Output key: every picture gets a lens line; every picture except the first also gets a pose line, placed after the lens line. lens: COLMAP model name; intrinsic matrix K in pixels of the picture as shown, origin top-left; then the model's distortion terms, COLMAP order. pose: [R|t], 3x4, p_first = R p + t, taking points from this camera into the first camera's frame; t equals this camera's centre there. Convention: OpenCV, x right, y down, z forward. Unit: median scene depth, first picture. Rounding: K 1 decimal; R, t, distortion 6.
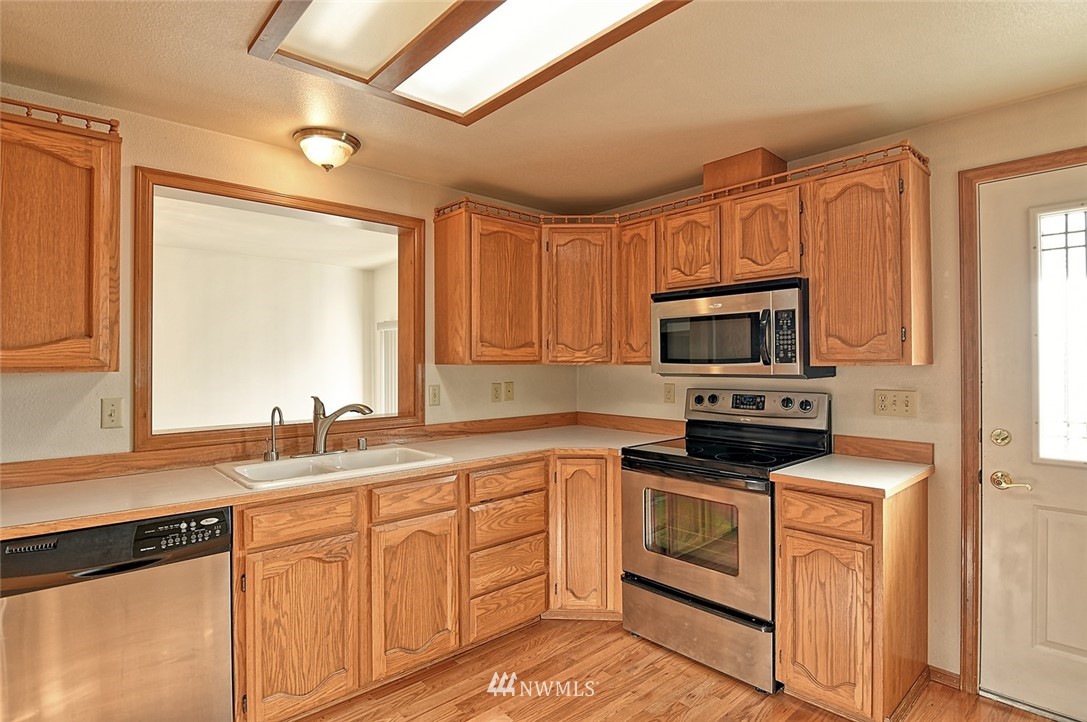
lens RADIAL K [[551.6, 0, 543.5], [0, 551.6, 361.0], [0, 0, 1]] dist [-0.023913, -0.000585]
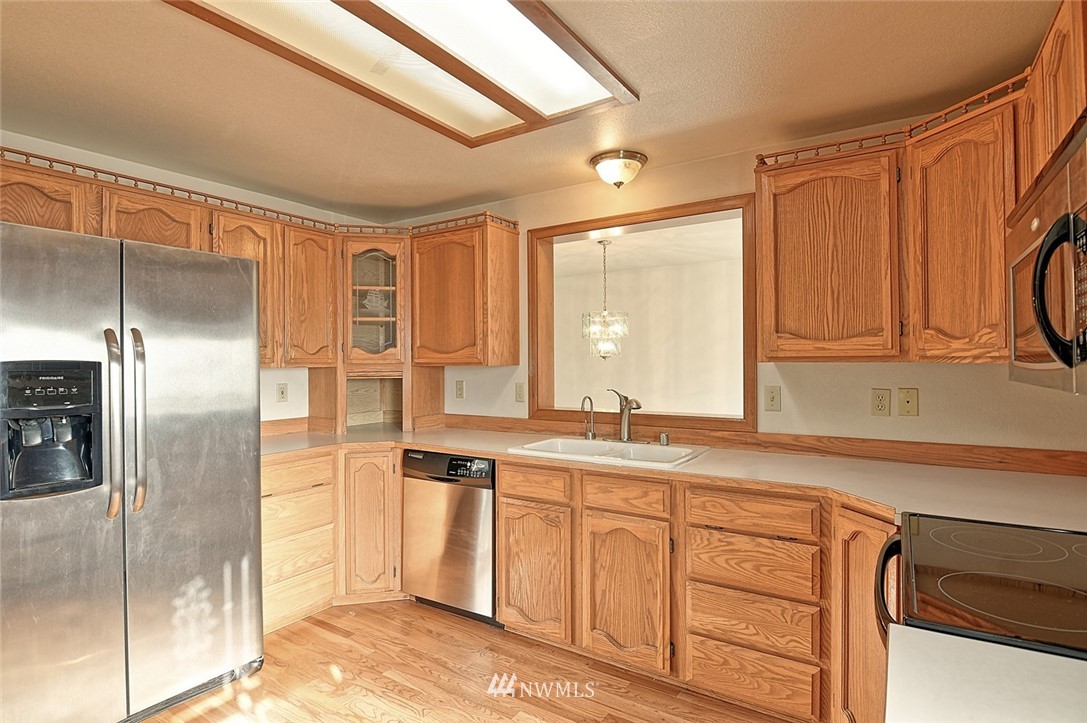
lens RADIAL K [[551.6, 0, 543.5], [0, 551.6, 361.5], [0, 0, 1]] dist [-0.023913, -0.000585]
pose [[0.246898, 0.004214, -0.969032, 0.639795], [0.008026, 0.999947, 0.006394, -0.002049], [0.969008, -0.009356, 0.246851, 0.560920]]
